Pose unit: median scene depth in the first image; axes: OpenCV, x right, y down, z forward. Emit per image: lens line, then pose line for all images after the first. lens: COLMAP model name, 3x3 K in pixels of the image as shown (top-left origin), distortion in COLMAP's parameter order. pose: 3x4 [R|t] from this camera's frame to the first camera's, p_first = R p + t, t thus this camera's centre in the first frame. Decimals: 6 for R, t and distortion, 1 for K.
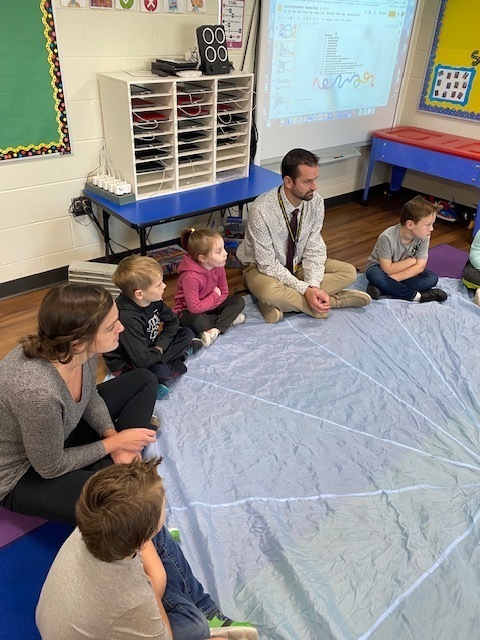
lens RADIAL K [[492.1, 0, 240.0], [0, 492.1, 320.0], [0, 0, 1]] dist [0.058540, -0.056139]
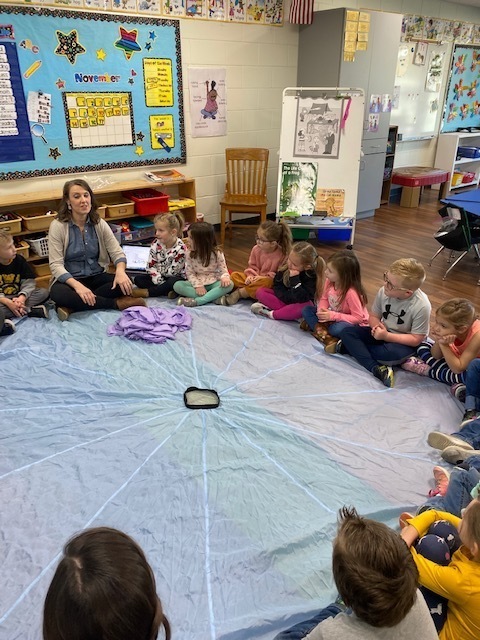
lens RADIAL K [[492.1, 0, 240.0], [0, 492.1, 320.0], [0, 0, 1]] dist [0.058540, -0.056139]
pose [[0.009914, -0.457146, 0.889336, -0.584147], [0.523376, 0.760201, 0.384932, -0.330718], [-0.852044, 0.461641, 0.246796, 0.494256]]
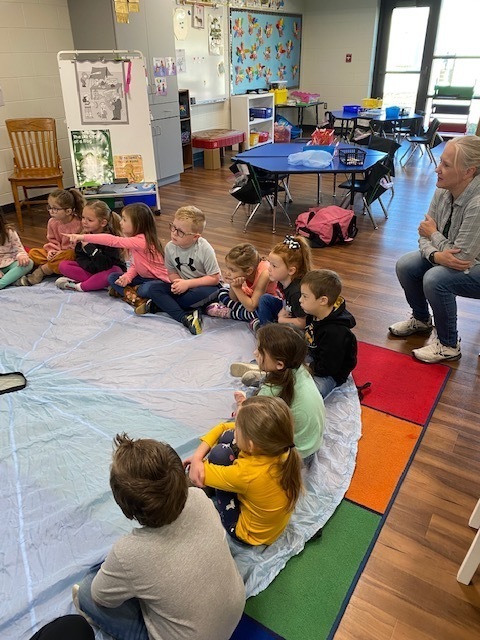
lens RADIAL K [[492.1, 0, 240.0], [0, 492.1, 320.0], [0, 0, 1]] dist [0.058540, -0.056139]
pose [[-0.336168, -0.472691, 0.814588, -0.673866], [0.499933, 0.643445, 0.579694, -0.249603], [-0.798159, 0.602114, 0.020008, 0.398367]]
